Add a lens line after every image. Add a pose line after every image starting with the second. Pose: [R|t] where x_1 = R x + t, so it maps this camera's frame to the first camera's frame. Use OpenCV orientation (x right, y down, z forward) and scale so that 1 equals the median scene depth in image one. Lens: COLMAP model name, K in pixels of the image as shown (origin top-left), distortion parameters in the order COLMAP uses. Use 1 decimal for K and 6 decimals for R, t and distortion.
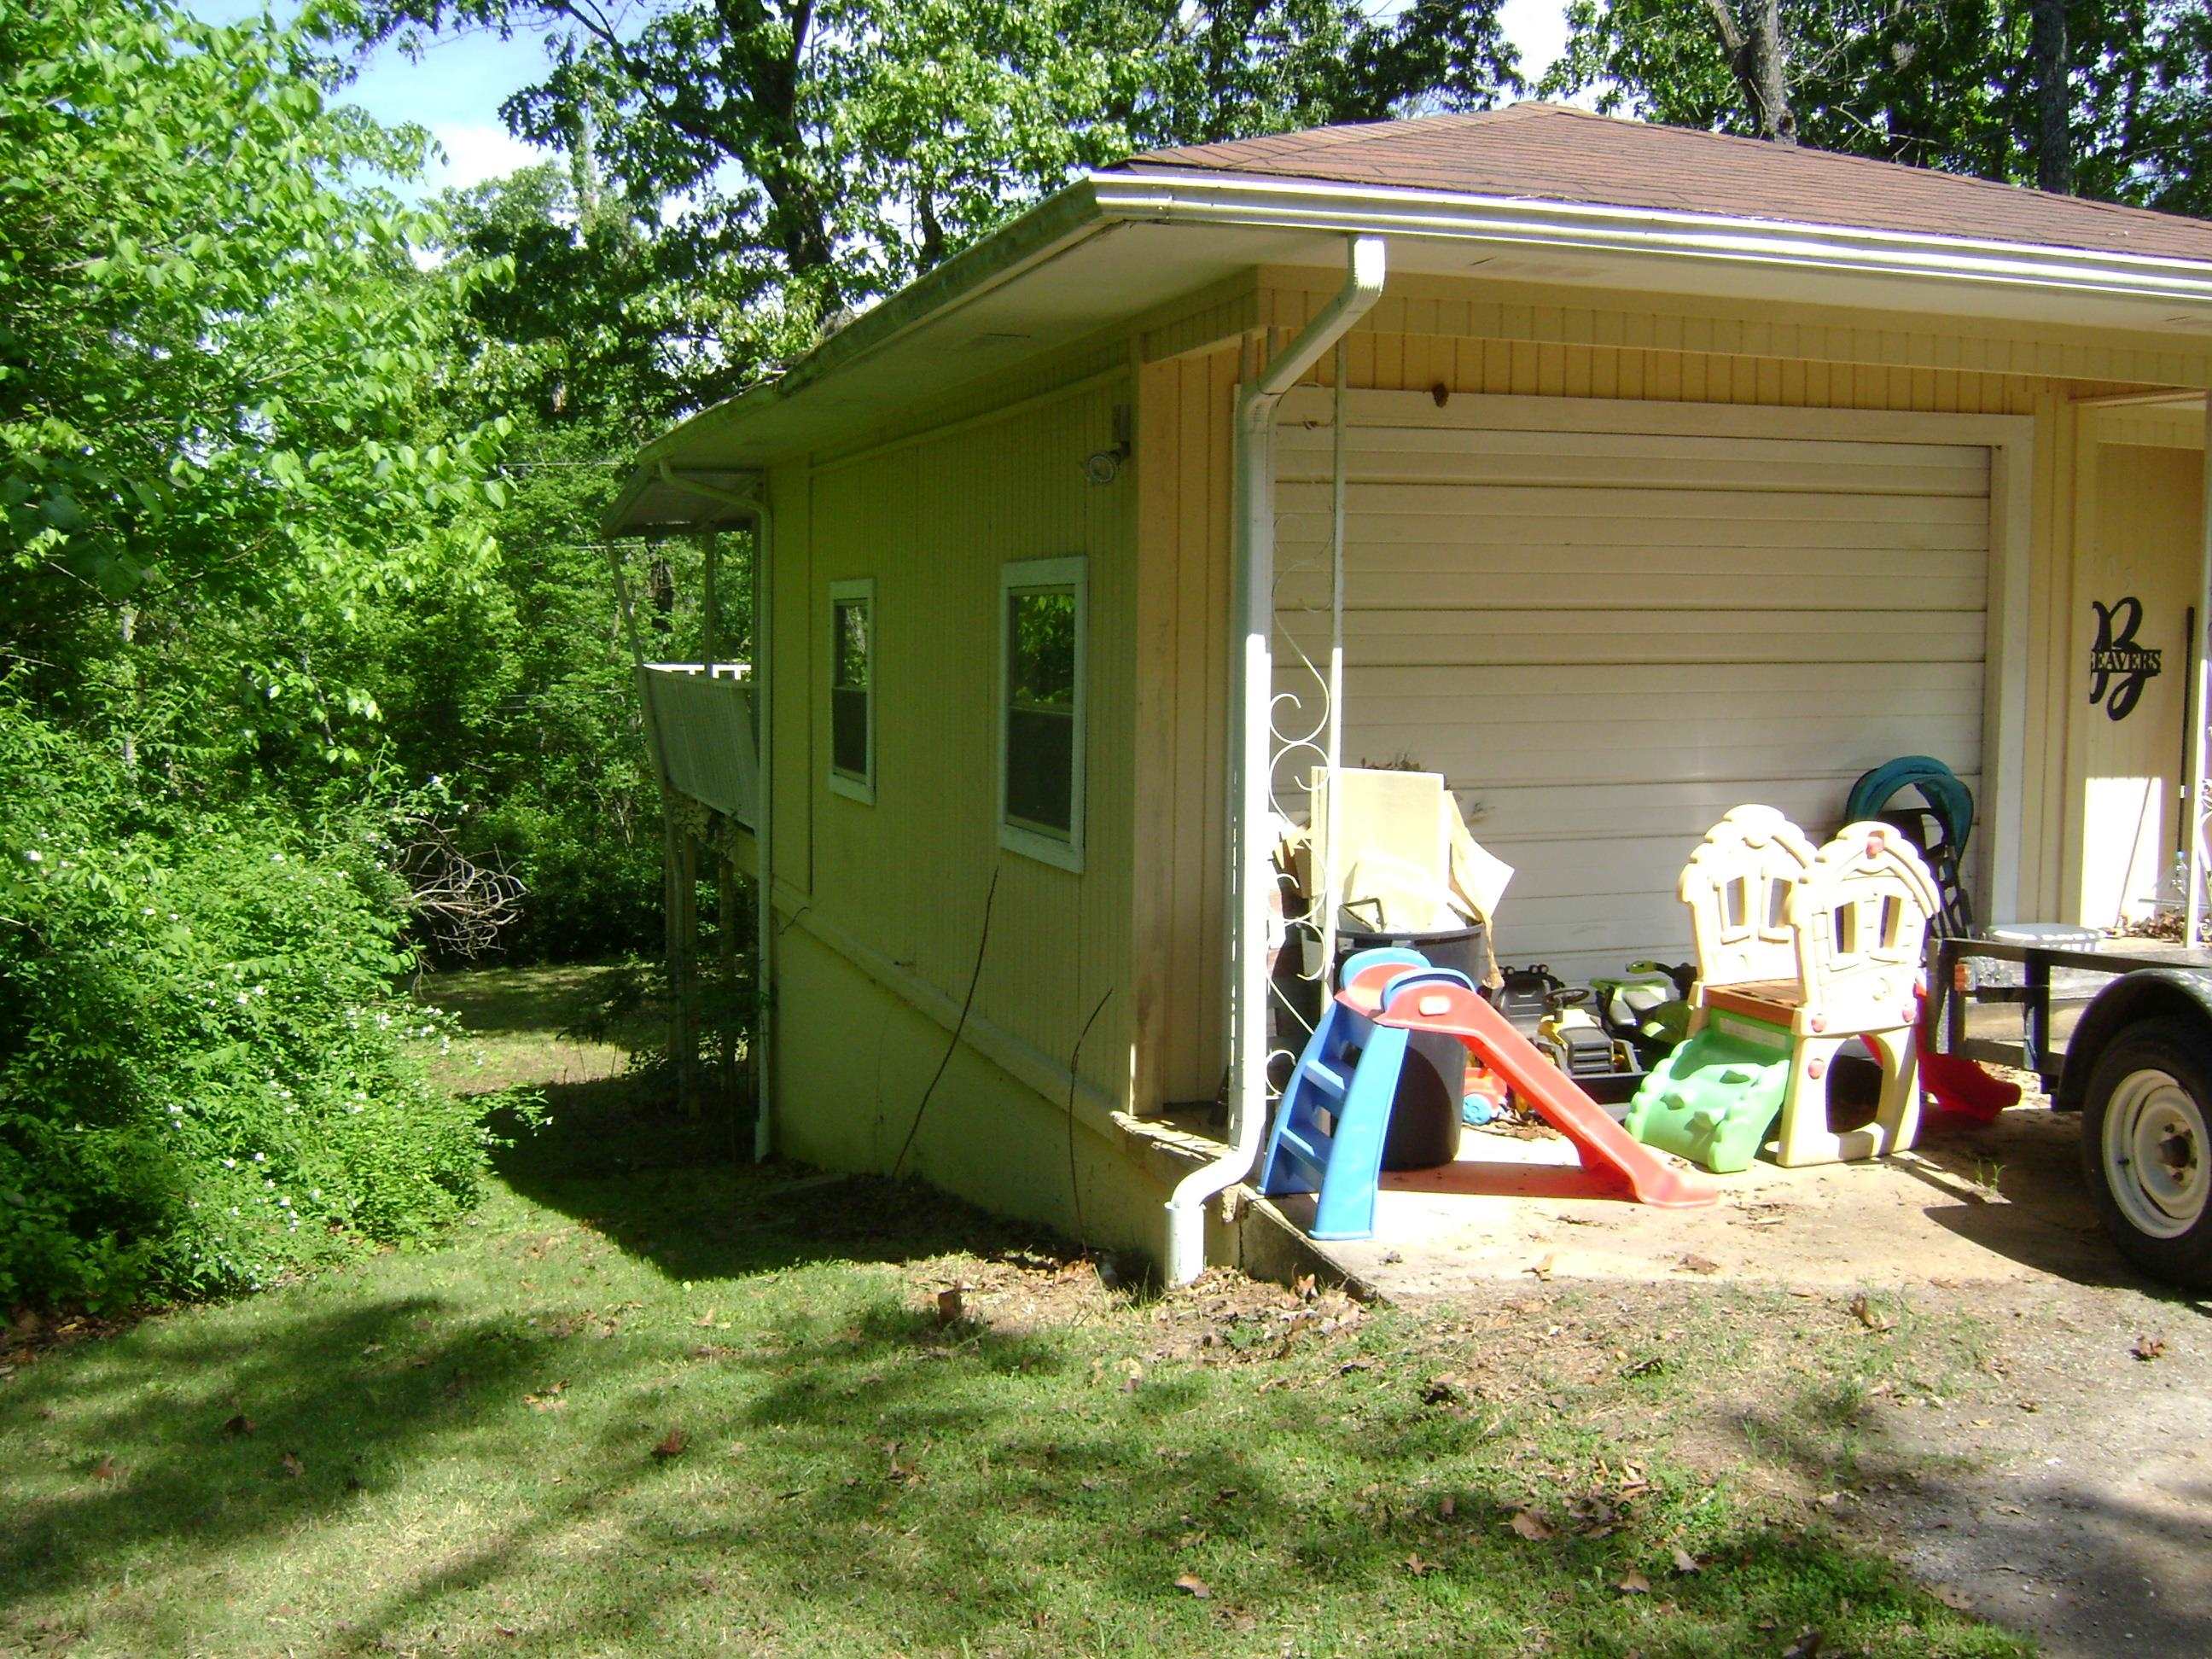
lens RADIAL K [[2281.1, 0, 1107.8], [0, 2281.1, 789.4], [0, 0, 1]] dist [-0.153233, 0.101136]
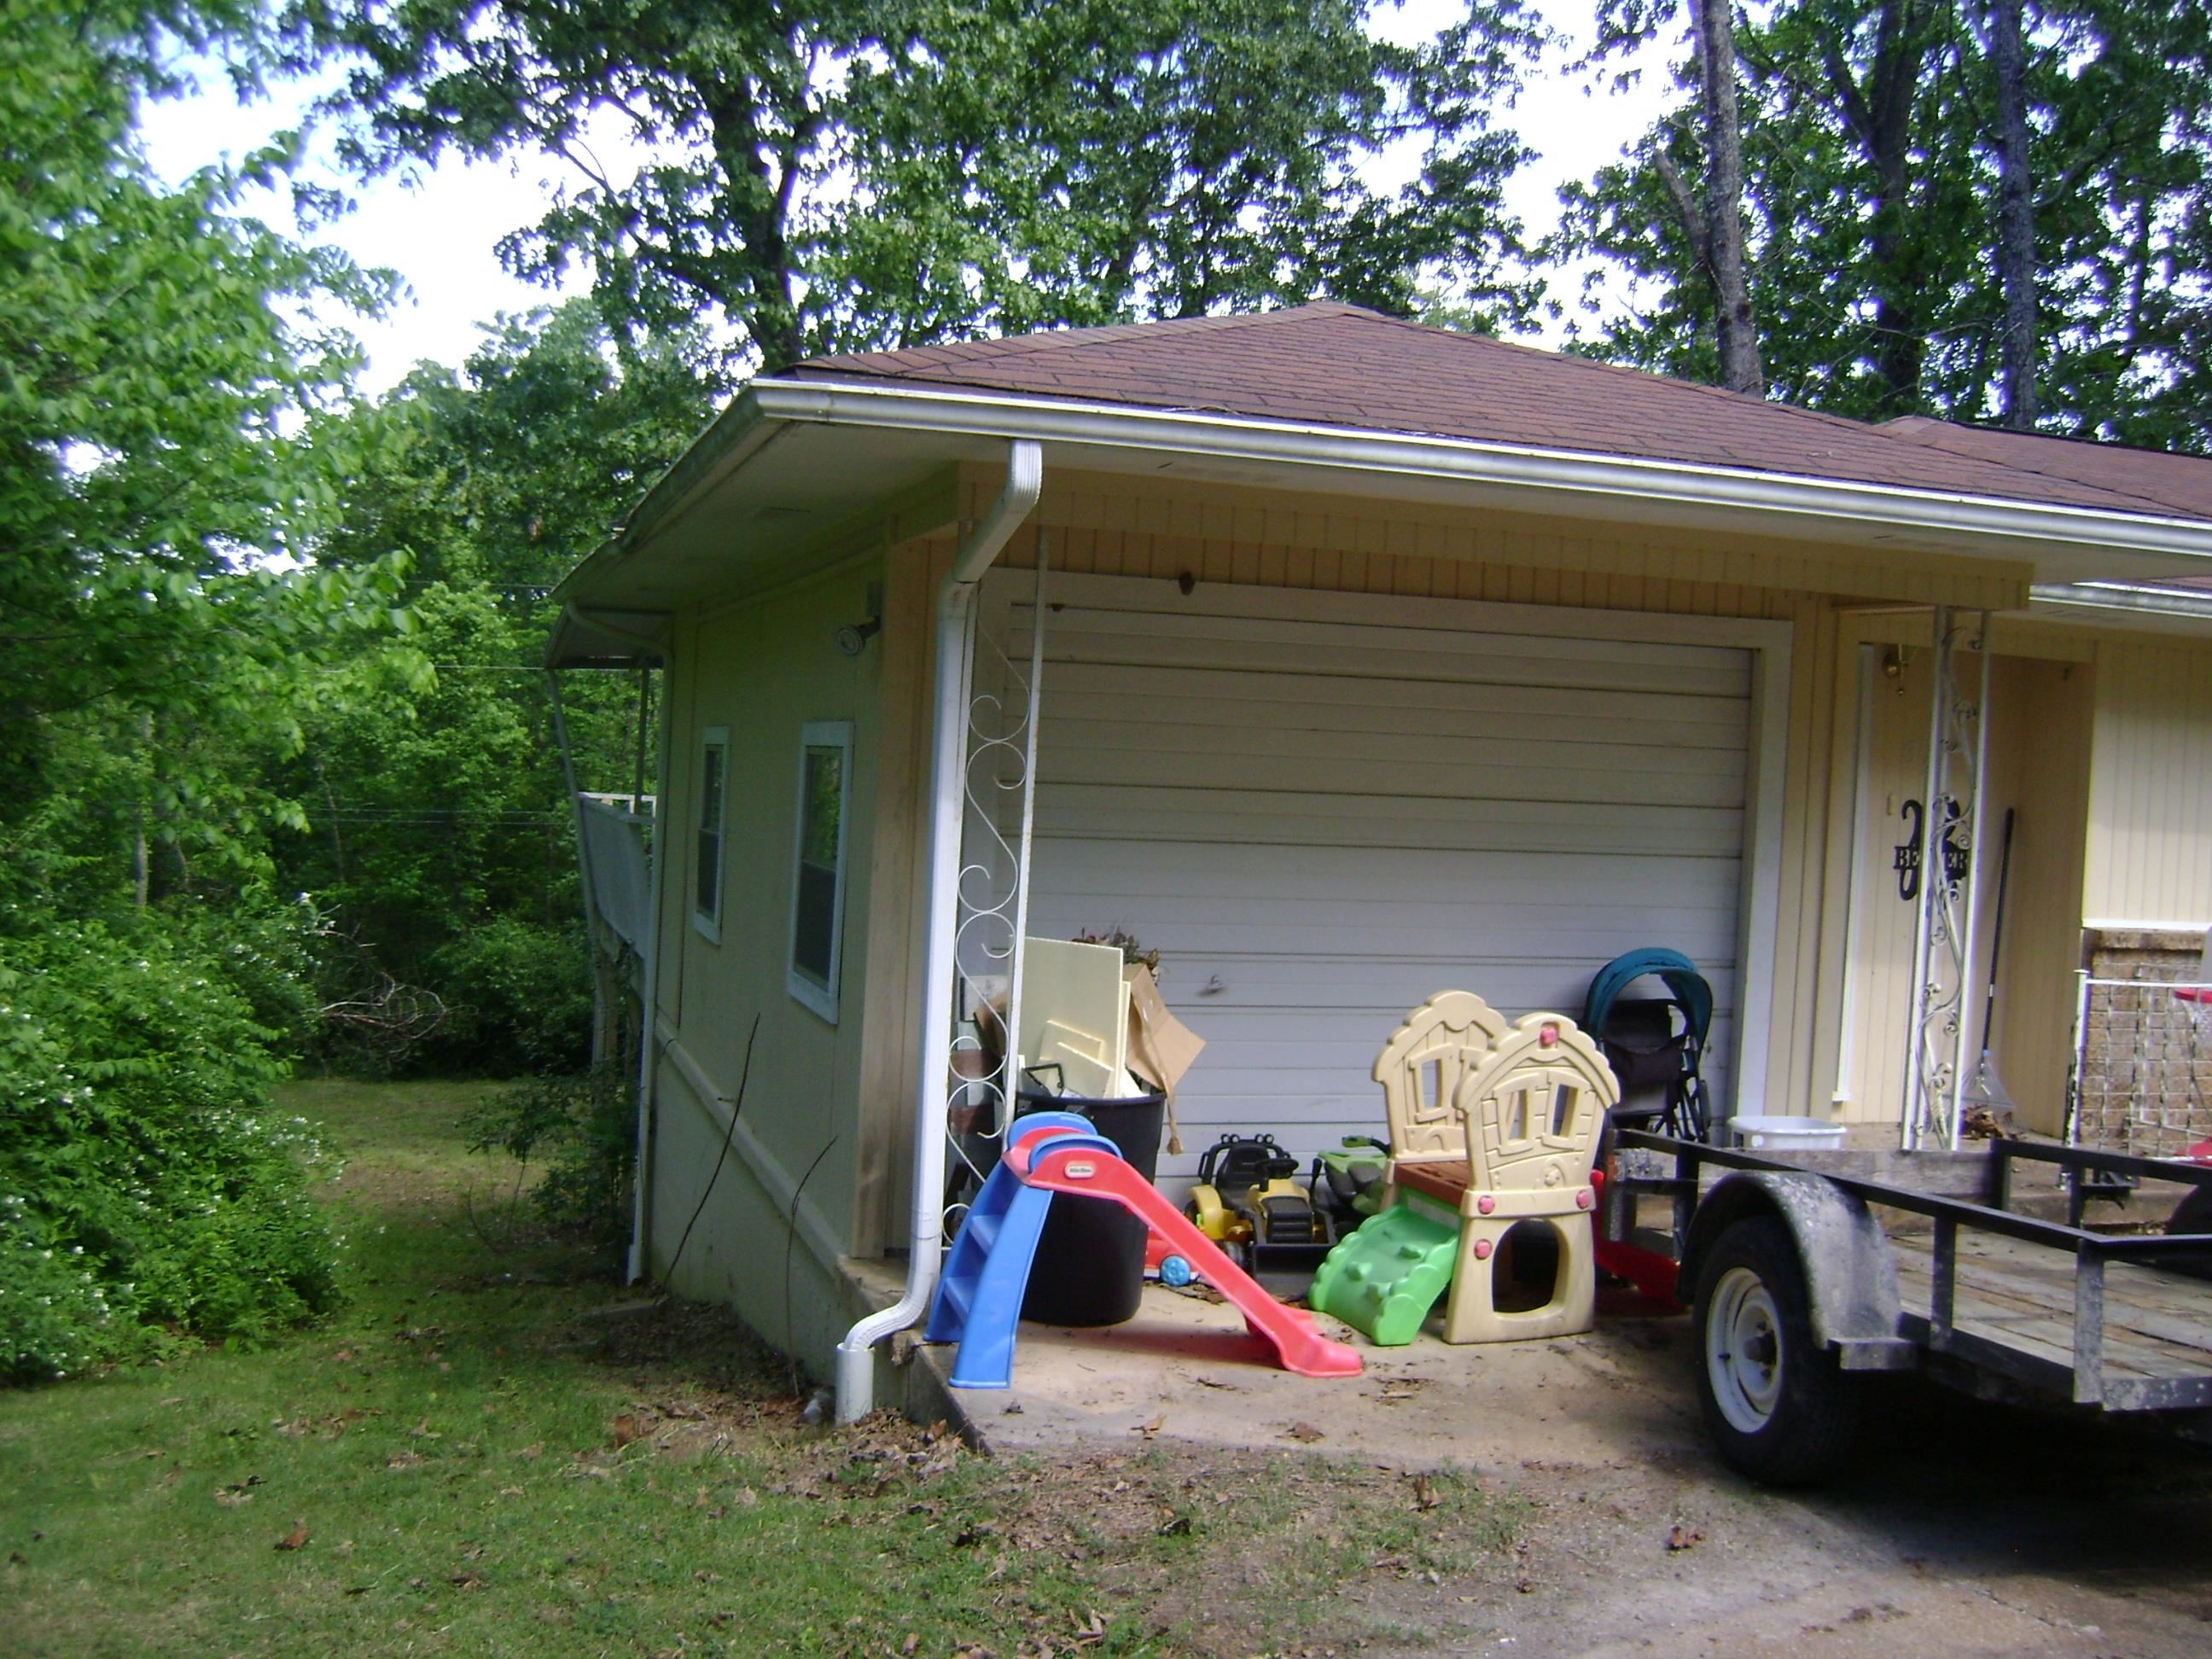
lens RADIAL K [[2281.1, 0, 1107.8], [0, 2281.1, 789.4], [0, 0, 1]] dist [-0.153233, 0.101136]
pose [[0.998651, 0.046311, -0.023466, 0.155637], [-0.047660, 0.997022, -0.060628, -0.014980], [0.020588, 0.061665, 0.997885, -0.050953]]
